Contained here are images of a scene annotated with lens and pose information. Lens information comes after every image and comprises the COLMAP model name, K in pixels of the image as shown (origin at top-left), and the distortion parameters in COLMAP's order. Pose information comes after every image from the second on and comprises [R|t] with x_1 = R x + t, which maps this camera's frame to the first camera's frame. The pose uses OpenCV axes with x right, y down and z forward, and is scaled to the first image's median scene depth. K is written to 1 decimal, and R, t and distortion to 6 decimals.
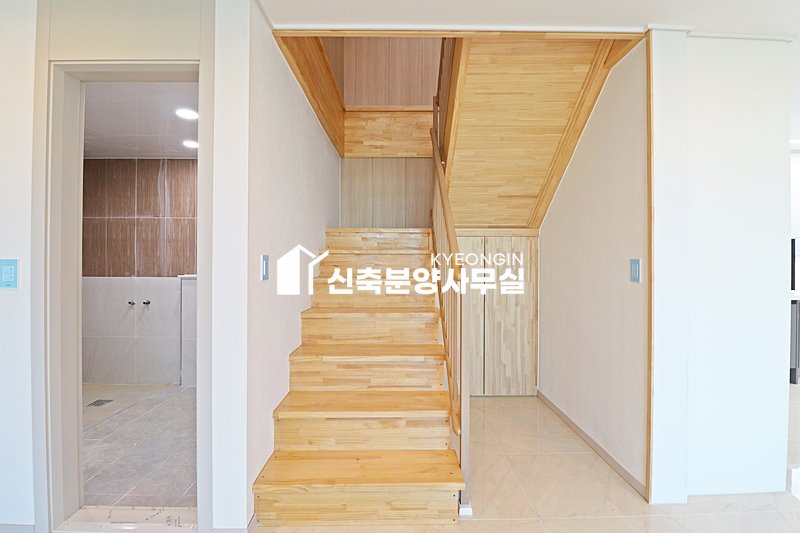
lens RADIAL K [[372.7, 0, 403.8], [0, 372.7, 260.5], [0, 0, 1]] dist [0.001192, -0.013595]
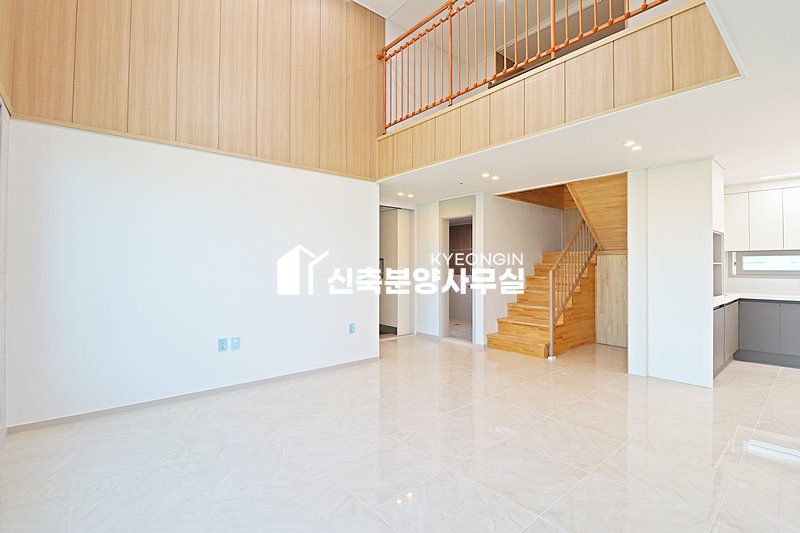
lens RADIAL K [[372.7, 0, 406.4], [0, 372.7, 262.2], [0, 0, 1]] dist [0.001192, -0.013595]
pose [[0.649682, -0.010547, -0.760133, 0.783714], [0.003163, 0.999933, -0.011171, -0.012180], [0.760199, 0.004854, 0.649672, -0.813149]]
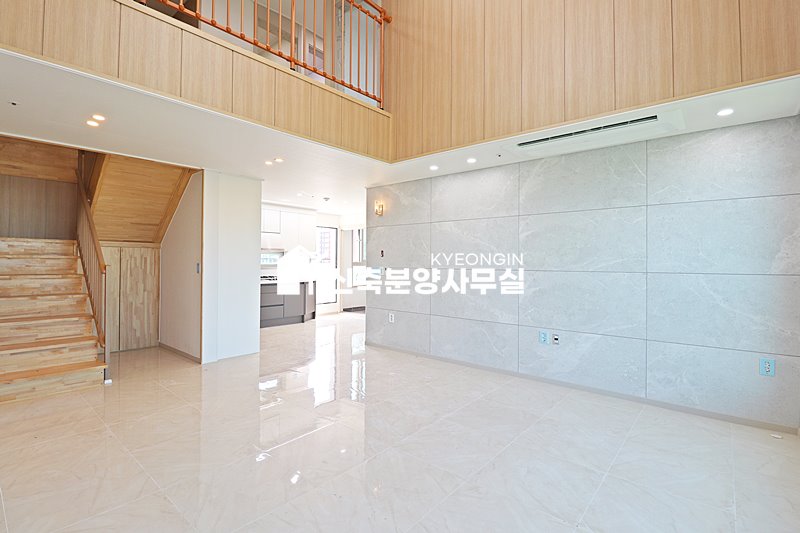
lens RADIAL K [[372.7, 0, 404.7], [0, 372.7, 261.5], [0, 0, 1]] dist [0.001192, -0.013595]
pose [[0.651899, 0.006086, 0.758282, -0.164474], [-0.008977, 0.999960, -0.000309, -0.014360], [-0.758253, -0.006606, 0.651927, -0.814577]]
